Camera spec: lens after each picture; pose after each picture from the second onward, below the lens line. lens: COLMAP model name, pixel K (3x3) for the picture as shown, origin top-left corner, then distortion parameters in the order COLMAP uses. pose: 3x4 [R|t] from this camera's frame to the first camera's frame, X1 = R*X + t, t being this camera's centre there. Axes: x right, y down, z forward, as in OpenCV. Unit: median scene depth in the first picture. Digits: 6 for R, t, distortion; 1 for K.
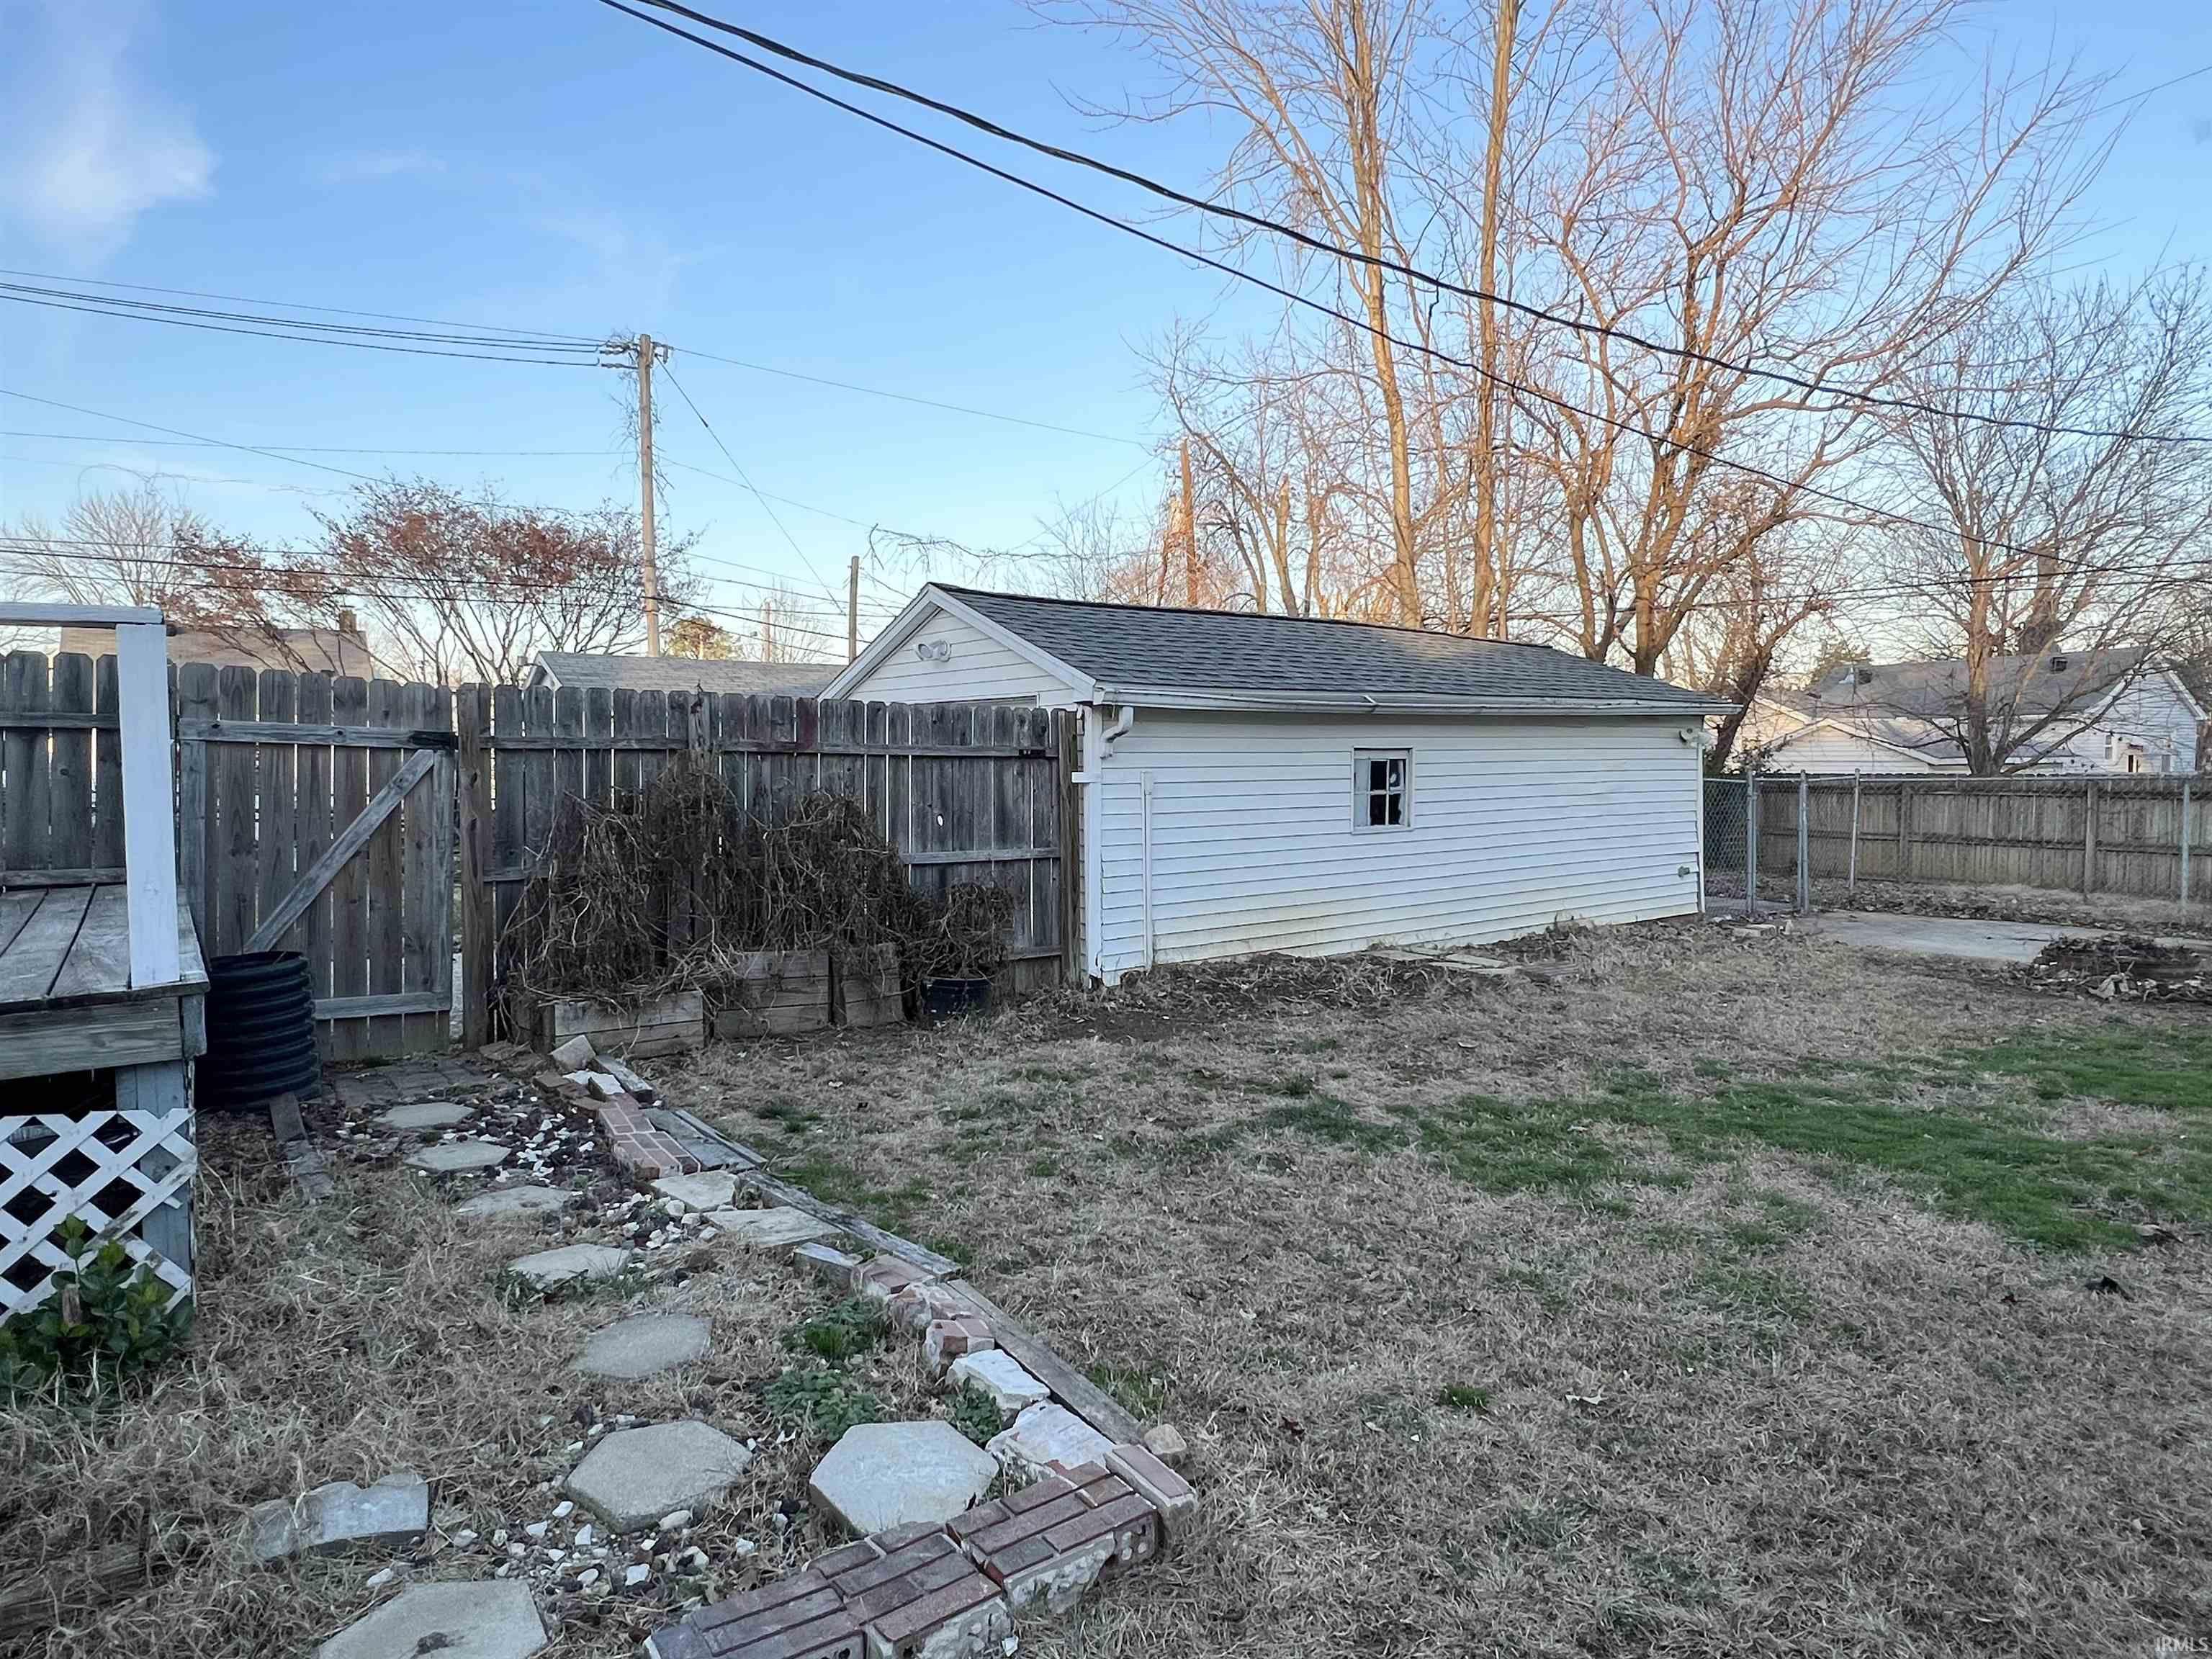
lens RADIAL K [[1290.9, 0, 1106.0], [0, 1290.9, 829.5], [0, 0, 1]] dist [-0.001814, -0.002254]
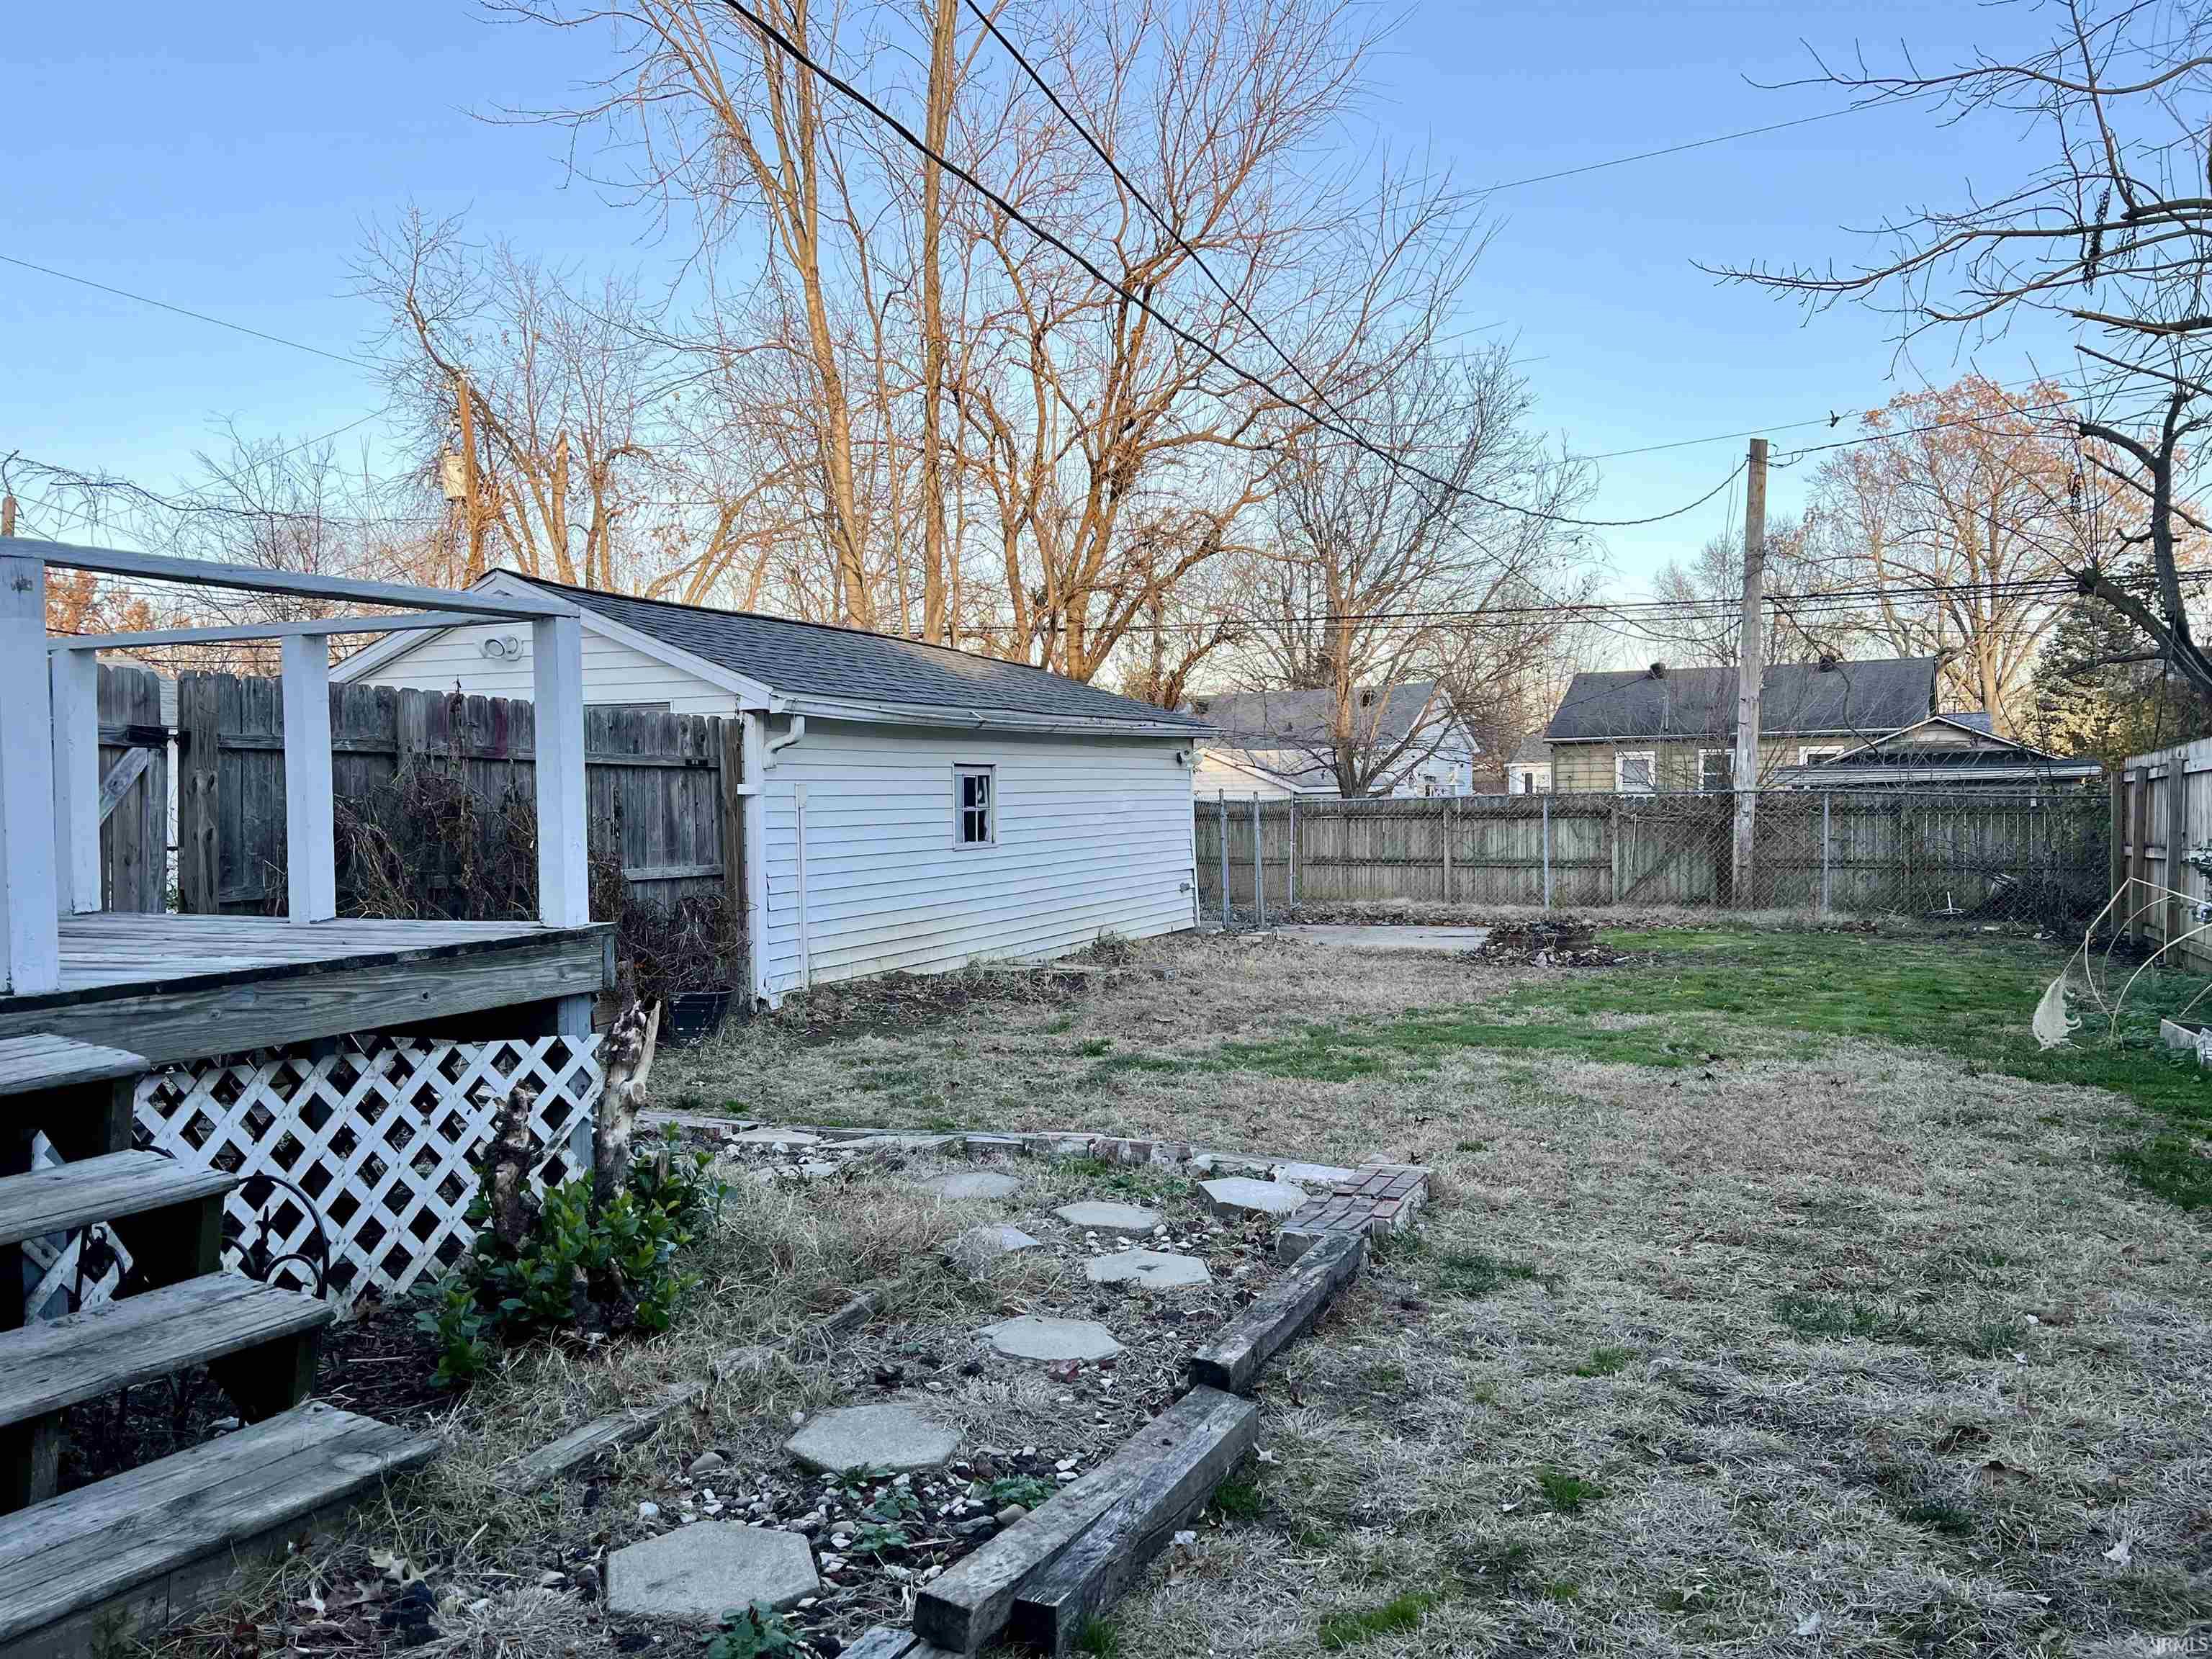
lens RADIAL K [[1716.1, 0, 1106.0], [0, 1716.1, 829.5], [0, 0, 1]] dist [0.184279, -0.336419]
pose [[0.862259, -0.014836, 0.506250, -0.430389], [0.035646, 0.998870, -0.031441, 0.038108], [-0.505212, 0.045156, 0.861813, -0.228520]]
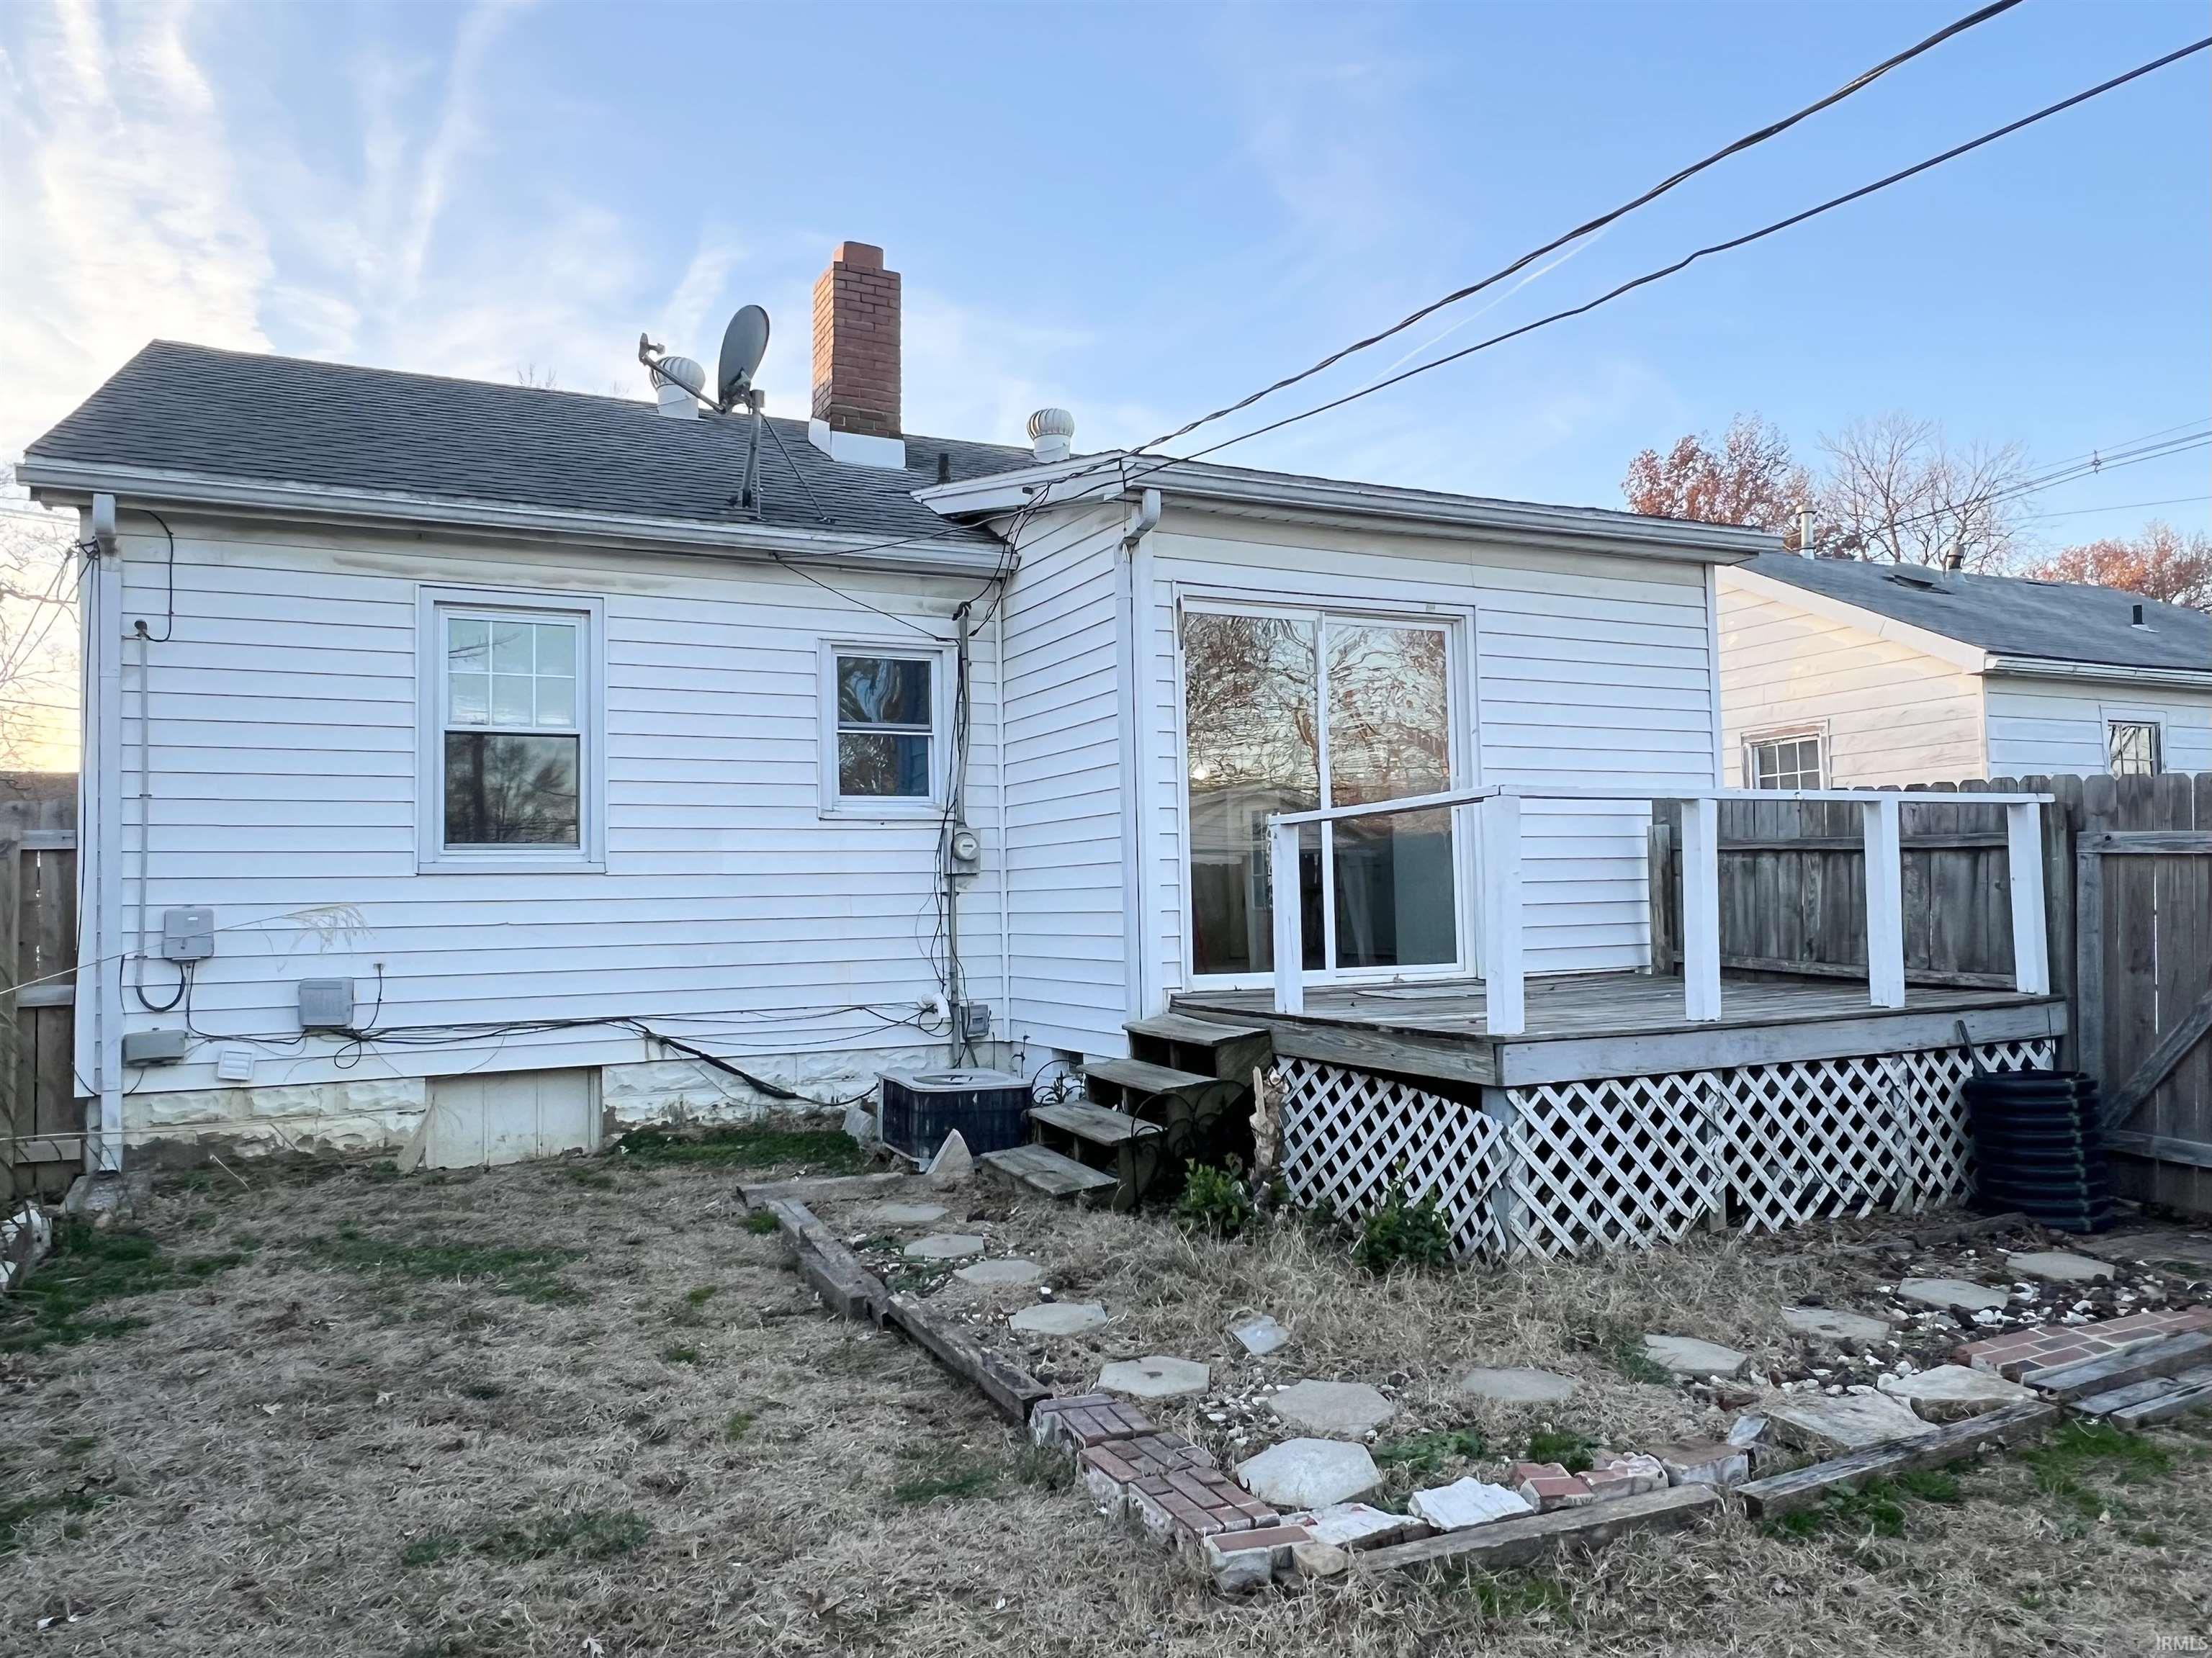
lens RADIAL K [[1497.5, 0, 1106.0], [0, 1497.5, 829.0], [0, 0, 1]] dist [0.002804, 0.000810]
pose [[-0.219516, -0.036621, -0.974921, 0.419471], [-0.030875, 0.999056, -0.030575, -0.020636], [0.975120, 0.023389, -0.220439, 0.360081]]
